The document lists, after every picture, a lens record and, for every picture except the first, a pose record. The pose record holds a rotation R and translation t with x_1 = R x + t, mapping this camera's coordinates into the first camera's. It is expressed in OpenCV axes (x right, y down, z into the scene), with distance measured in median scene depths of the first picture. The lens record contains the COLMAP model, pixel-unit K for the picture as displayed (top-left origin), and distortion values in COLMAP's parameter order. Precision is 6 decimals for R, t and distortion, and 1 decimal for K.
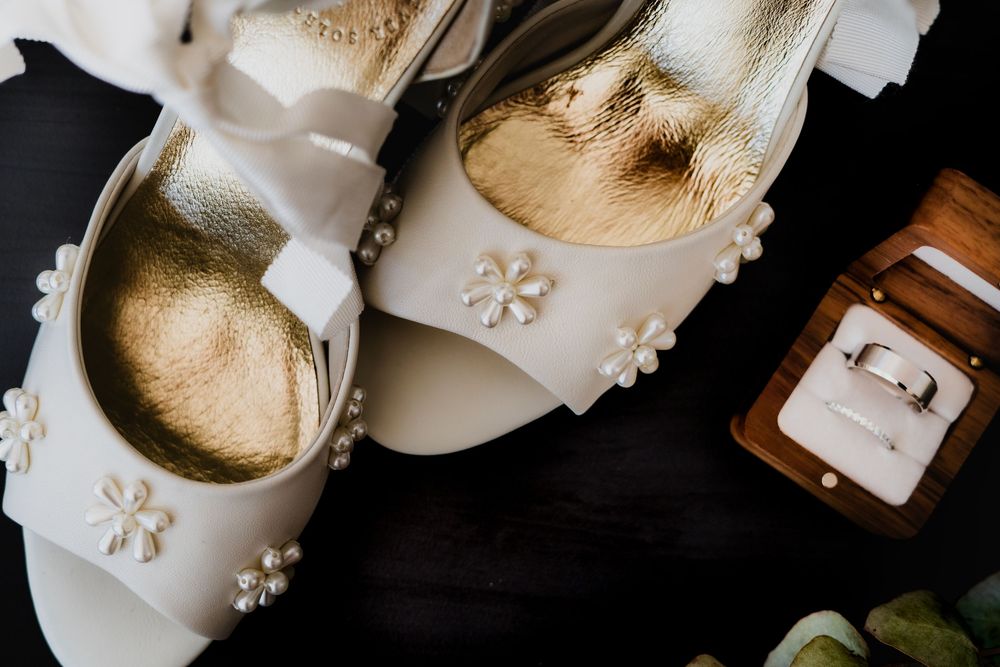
lens RADIAL K [[1624.0, 0, 500.0], [0, 1624.0, 333.5], [0, 0, 1]] dist [-0.037756, -0.117366]
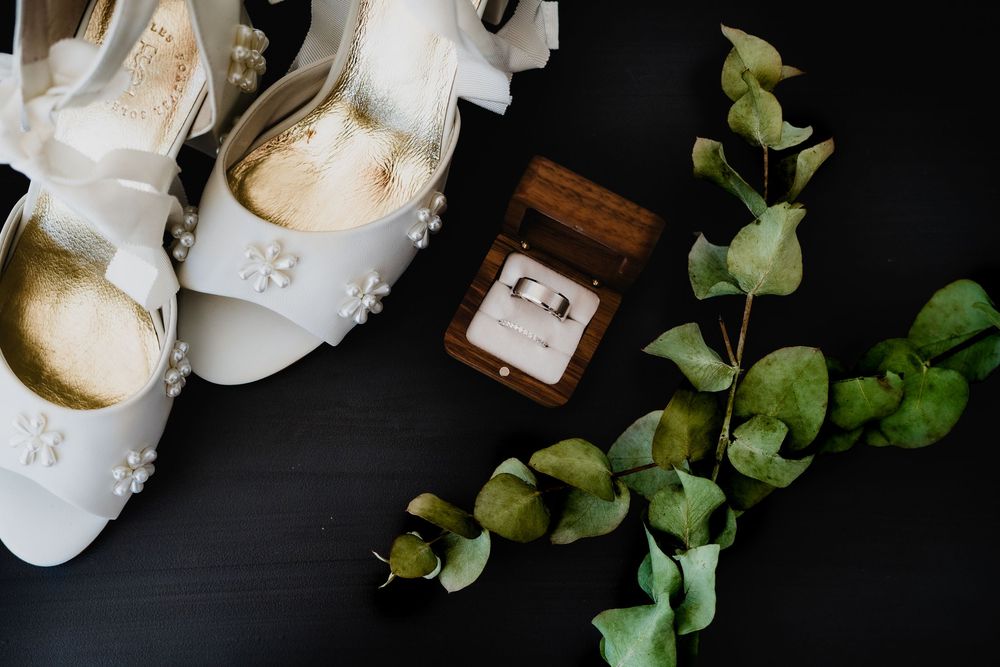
lens RADIAL K [[1583.8, 0, 500.0], [0, 1583.8, 333.5], [0, 0, 1]] dist [0.001305, -0.170694]
pose [[0.994176, -0.106240, -0.018100, 0.237321], [0.105906, 0.994204, -0.018521, 0.085077], [0.019962, 0.016496, 0.999665, -0.477150]]
